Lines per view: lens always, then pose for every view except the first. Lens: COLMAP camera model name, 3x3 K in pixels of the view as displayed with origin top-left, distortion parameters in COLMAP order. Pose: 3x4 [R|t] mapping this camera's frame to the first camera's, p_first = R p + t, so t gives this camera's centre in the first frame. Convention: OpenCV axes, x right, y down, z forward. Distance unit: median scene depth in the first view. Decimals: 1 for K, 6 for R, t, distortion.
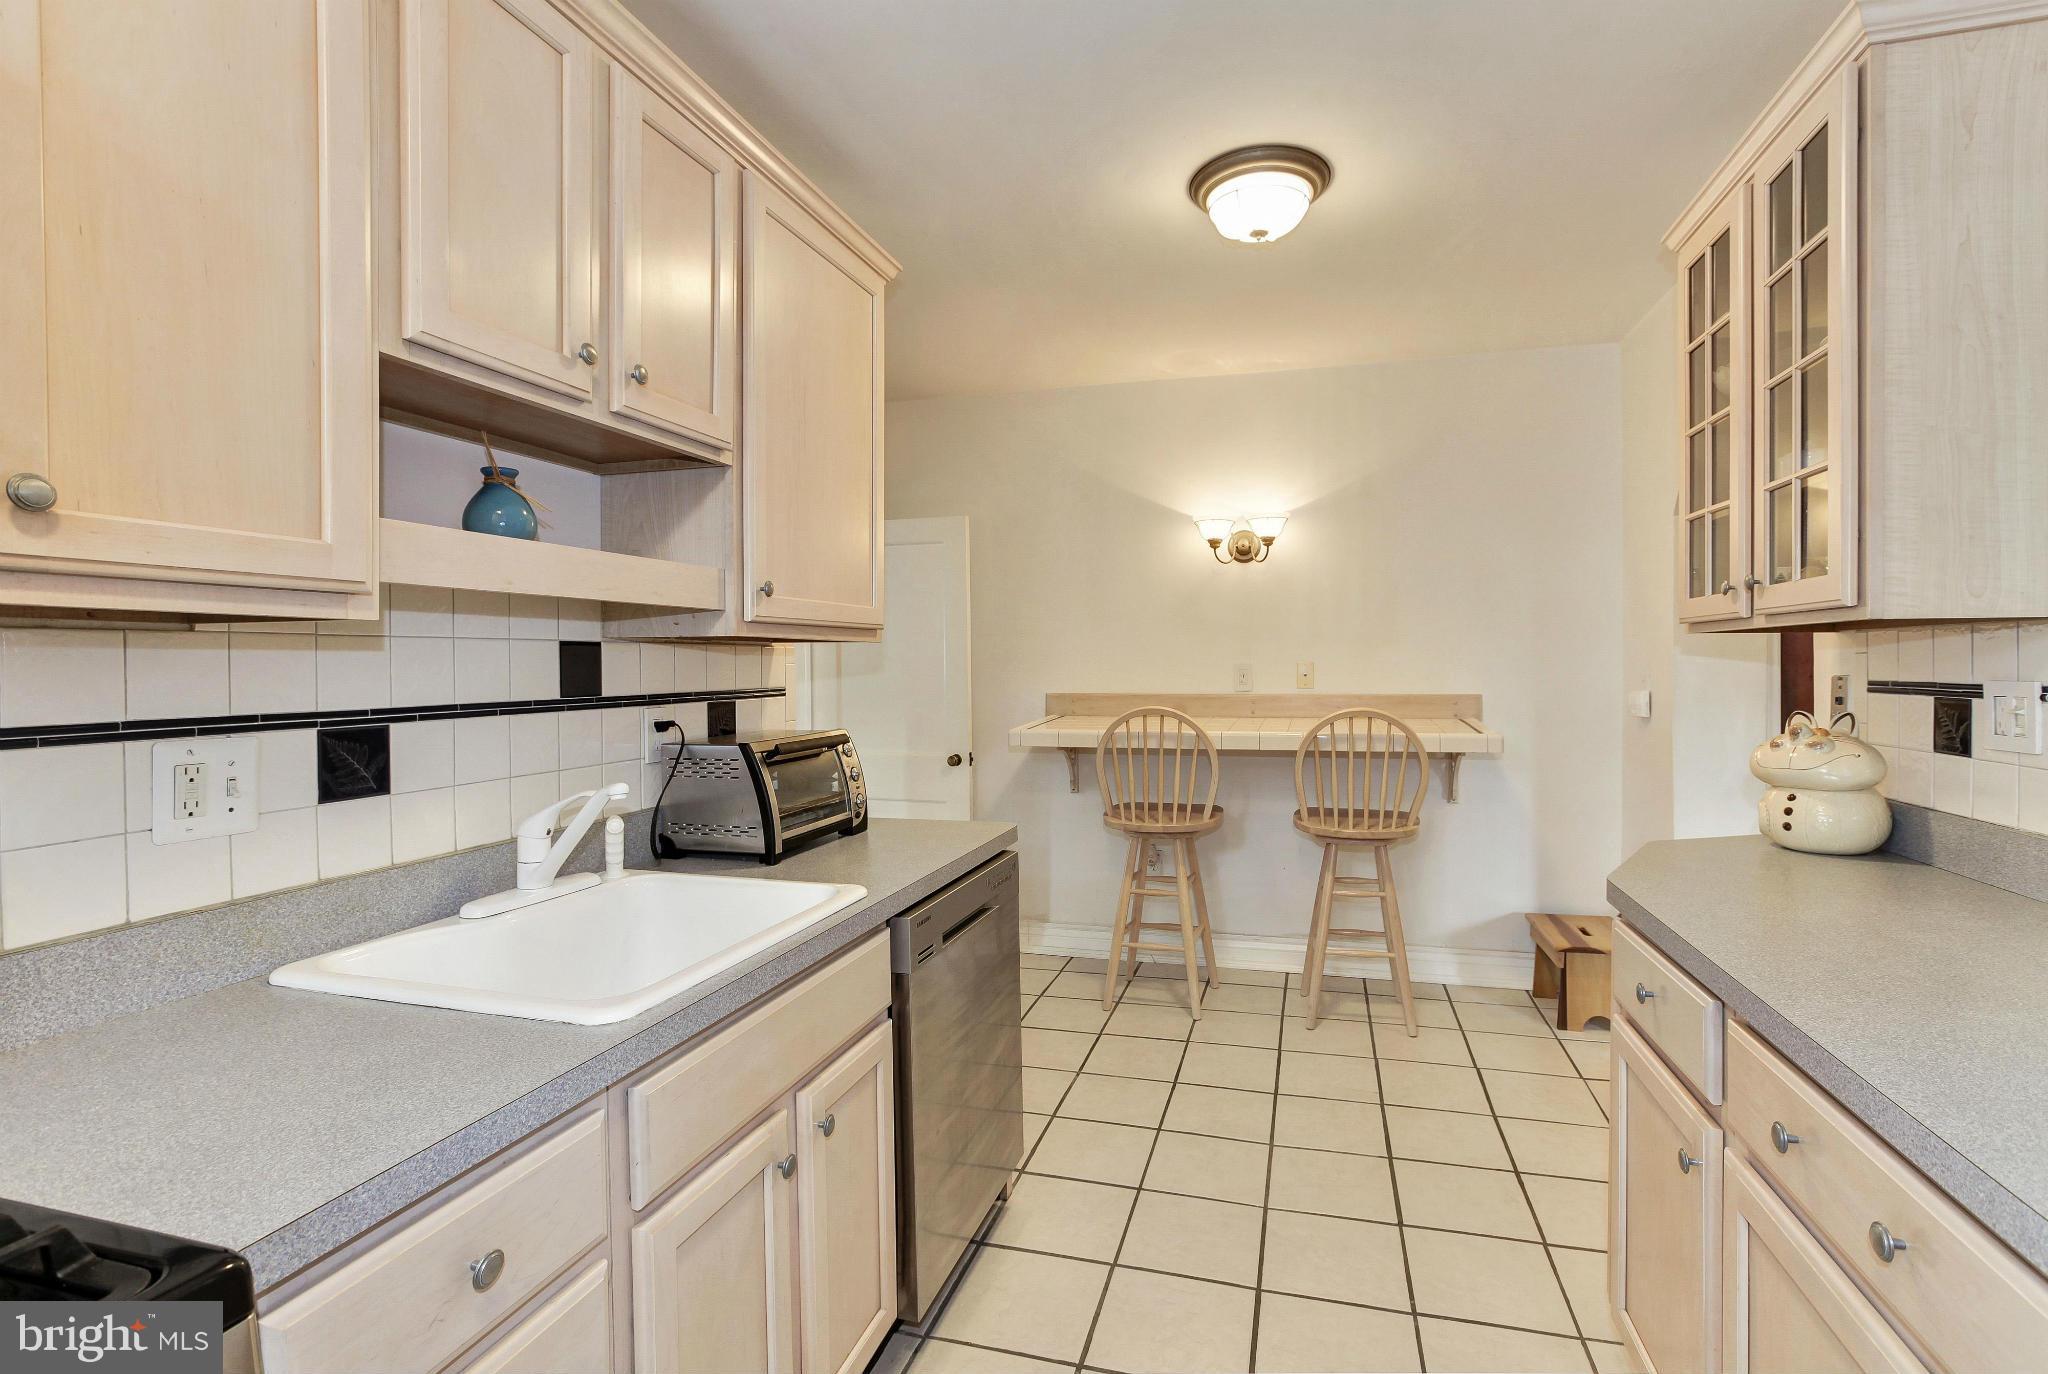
lens RADIAL K [[961.4, 0, 1038.6], [0, 961.4, 674.2], [0, 0, 1]] dist [-0.013696, 0.008398]
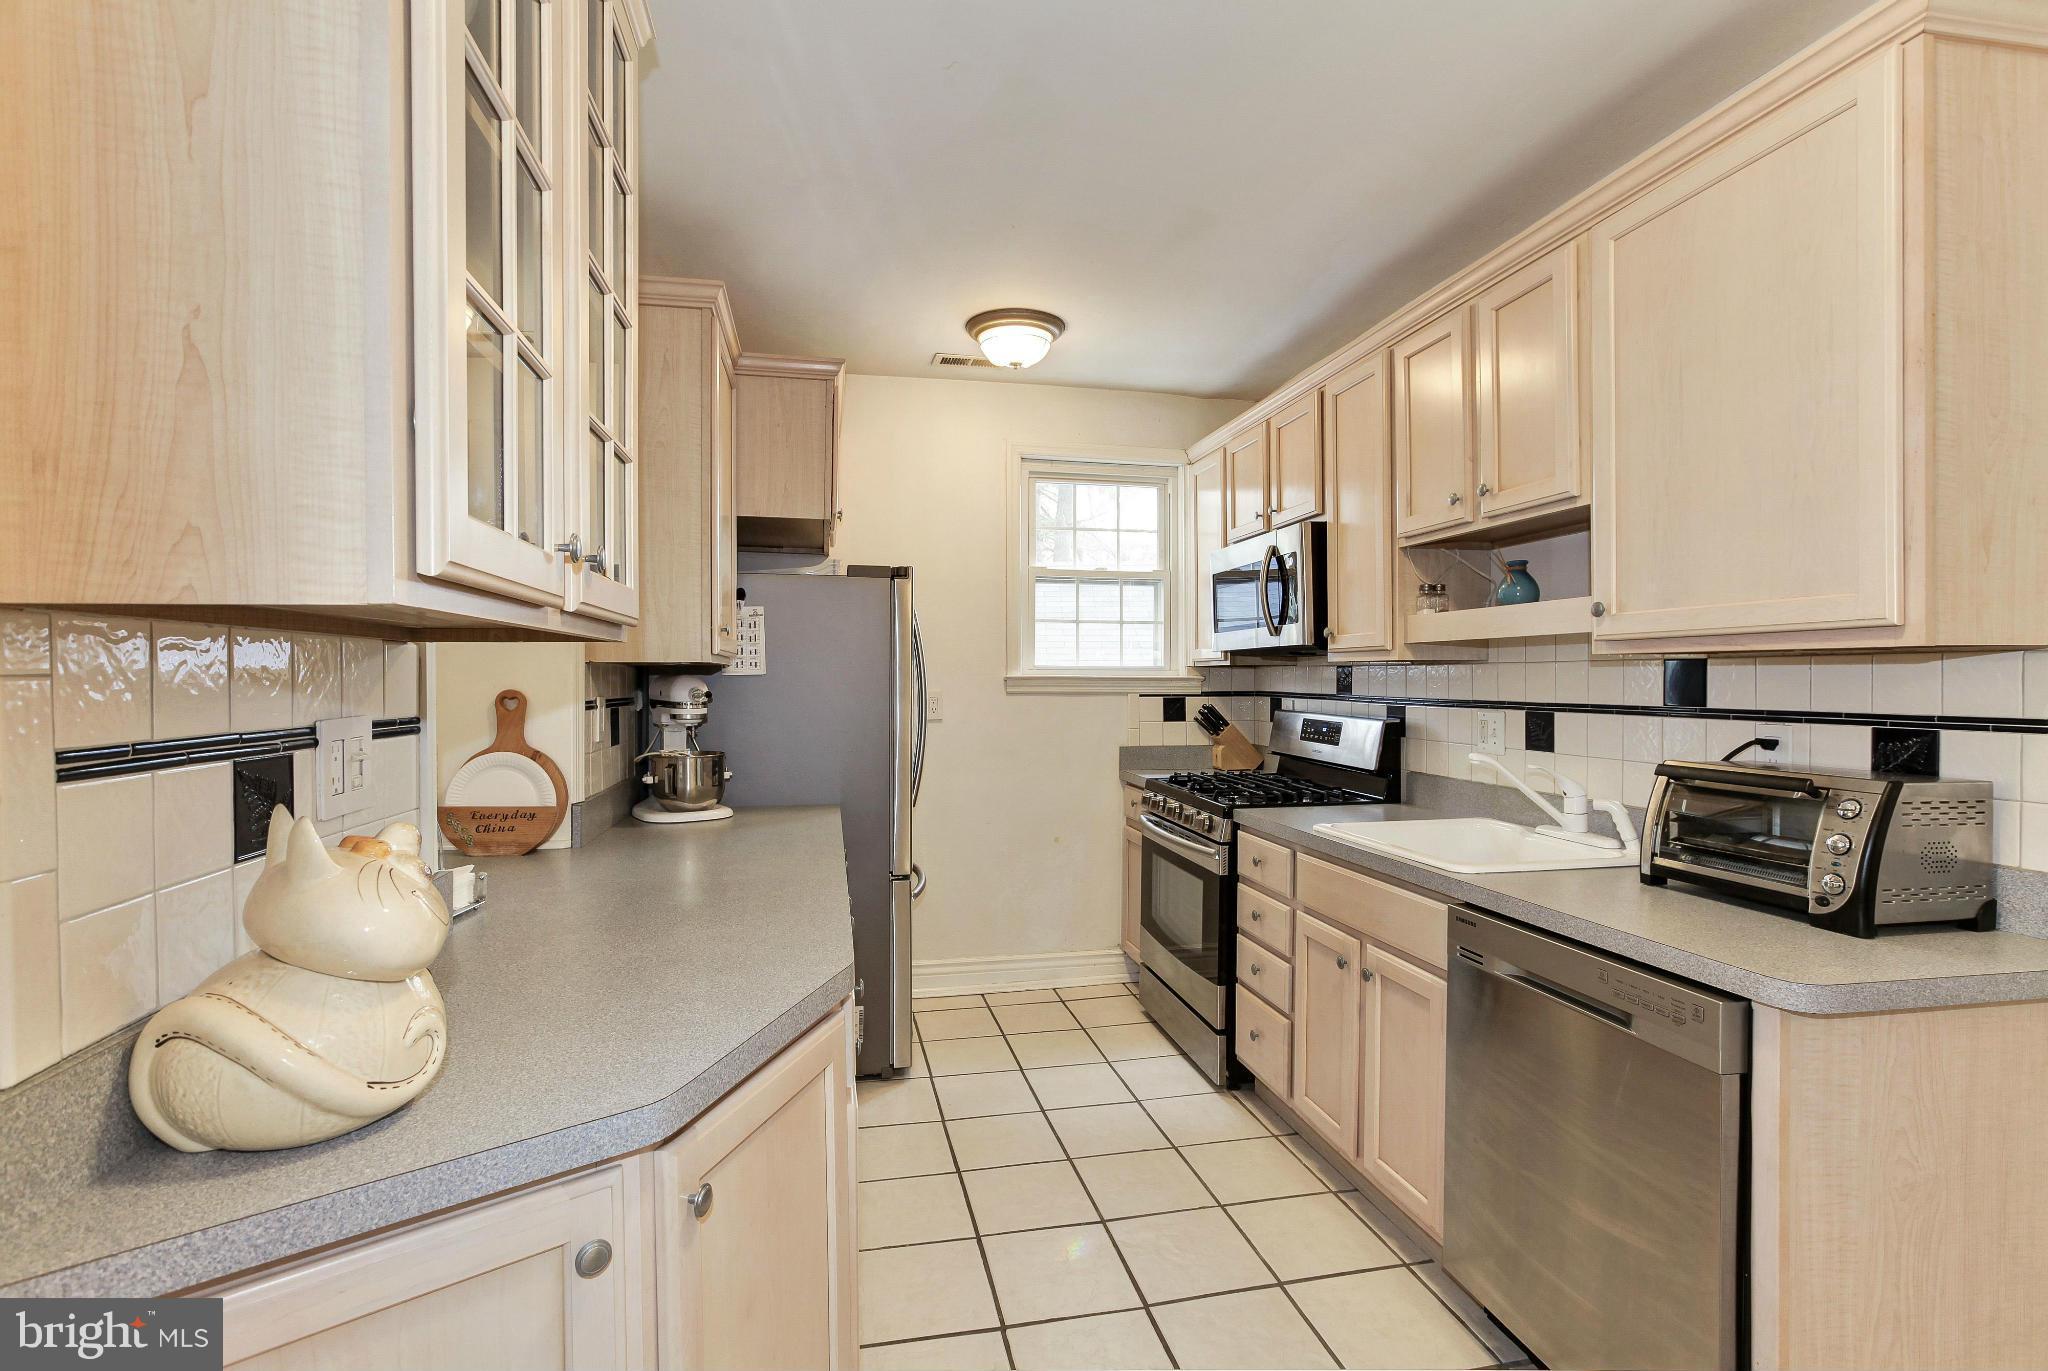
lens RADIAL K [[961.4, 0, 1034.1], [0, 961.4, 686.0], [0, 0, 1]] dist [-0.013696, 0.008398]
pose [[-0.884024, 0.013154, -0.467256, 0.811374], [0.002860, 0.999737, 0.022735, -0.031727], [0.467433, 0.018762, -0.883830, 1.761947]]
